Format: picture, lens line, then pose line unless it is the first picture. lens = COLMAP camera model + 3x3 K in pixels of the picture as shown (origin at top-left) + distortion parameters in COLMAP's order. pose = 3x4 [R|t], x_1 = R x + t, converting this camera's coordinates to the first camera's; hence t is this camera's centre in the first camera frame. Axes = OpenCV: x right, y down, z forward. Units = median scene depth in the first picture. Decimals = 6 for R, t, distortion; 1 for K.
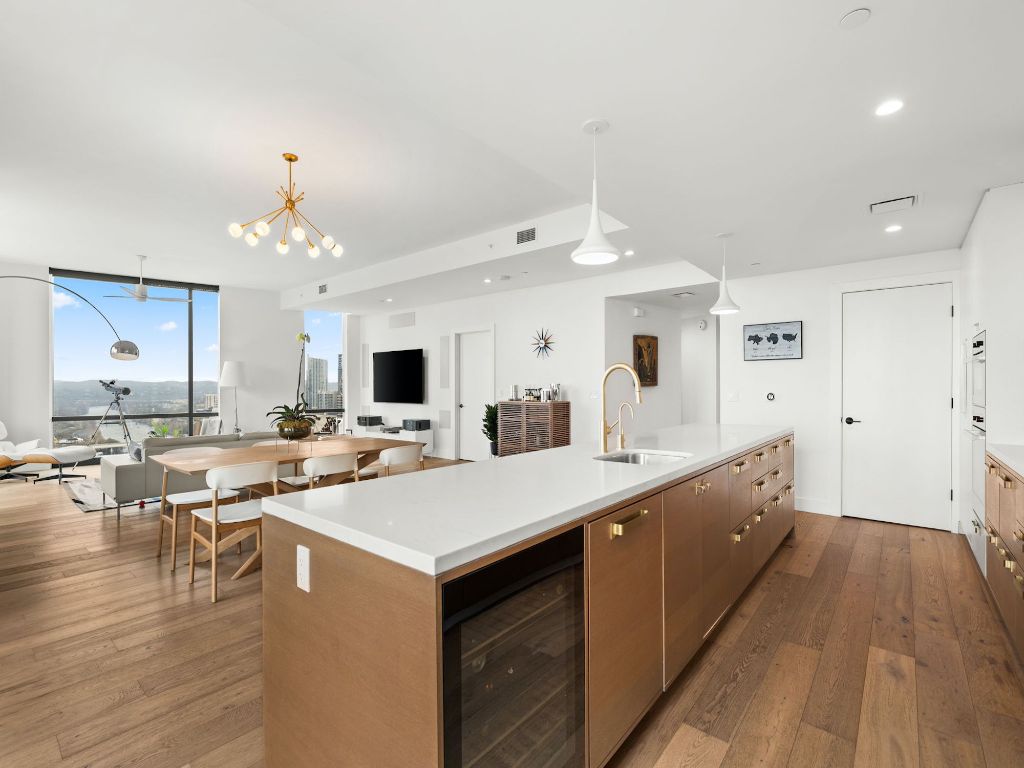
lens RADIAL K [[465.6, 0, 508.7], [0, 465.6, 384.2], [0, 0, 1]] dist [-0.000762, 0.000213]
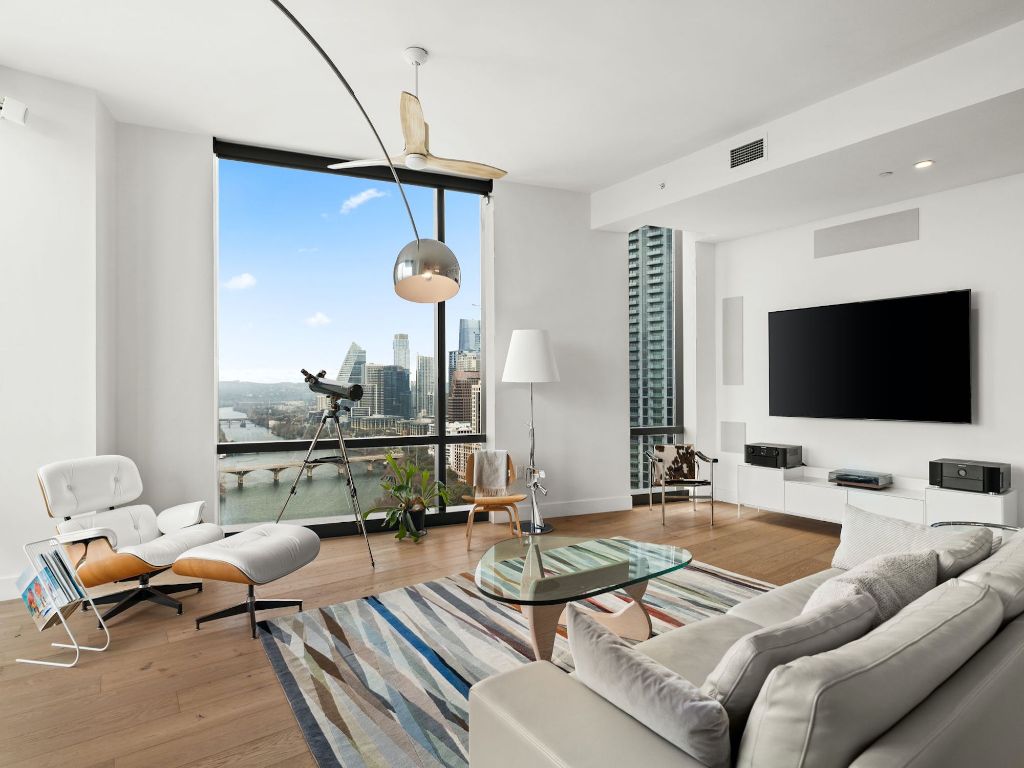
lens RADIAL K [[550.6, 0, 514.4], [0, 550.6, 385.6], [0, 0, 1]] dist [0.001070, 0.000391]
pose [[0.973009, -0.002383, -0.230755, -1.638118], [0.002745, 0.999995, 0.001246, 0.024100], [0.230751, -0.001846, 0.973011, 1.532229]]
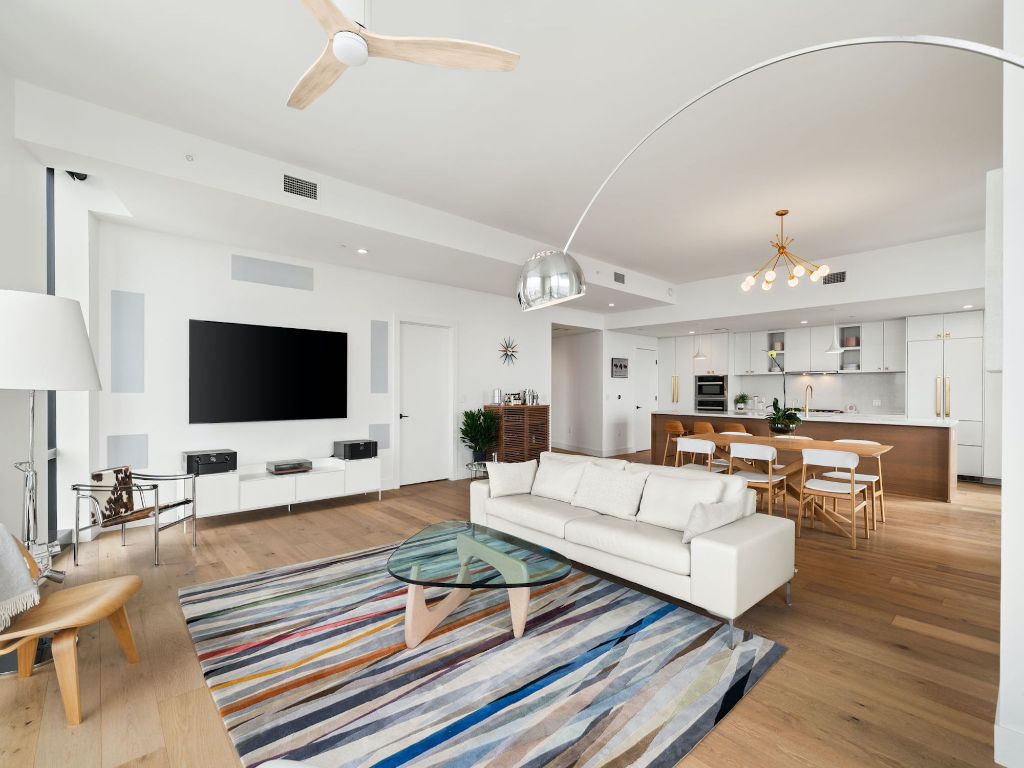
lens RADIAL K [[462.0, 0, 517.8], [0, 462.0, 391.4], [0, 0, 1]] dist [-0.004248, -0.000127]
pose [[0.131334, -0.000259, 0.991338, -2.802688], [-0.007004, 0.999975, 0.001189, 0.010449], [-0.991313, -0.007099, 0.131329, 2.387517]]
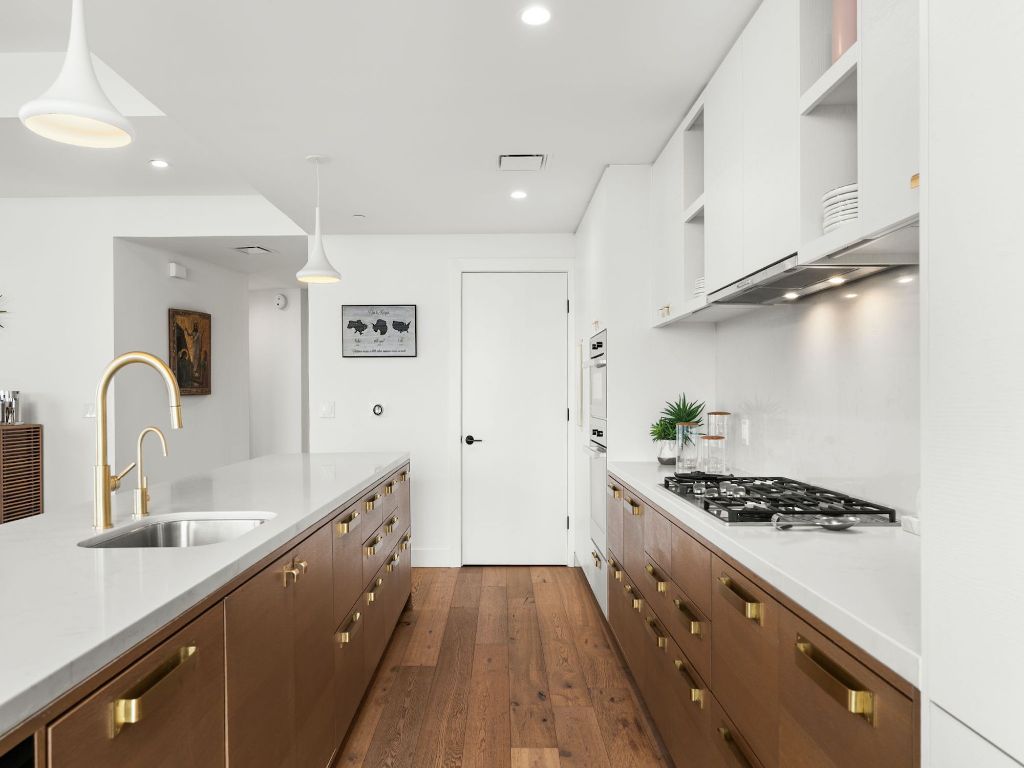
lens RADIAL K [[730.9, 0, 509.2], [0, 730.9, 401.6], [0, 0, 1]] dist [-0.000937, 0.000306]
pose [[0.766735, -0.007898, 0.641915, 0.019359], [-0.000555, 0.999916, 0.012966, -0.000426], [-0.641963, -0.010297, 0.766666, 0.064819]]
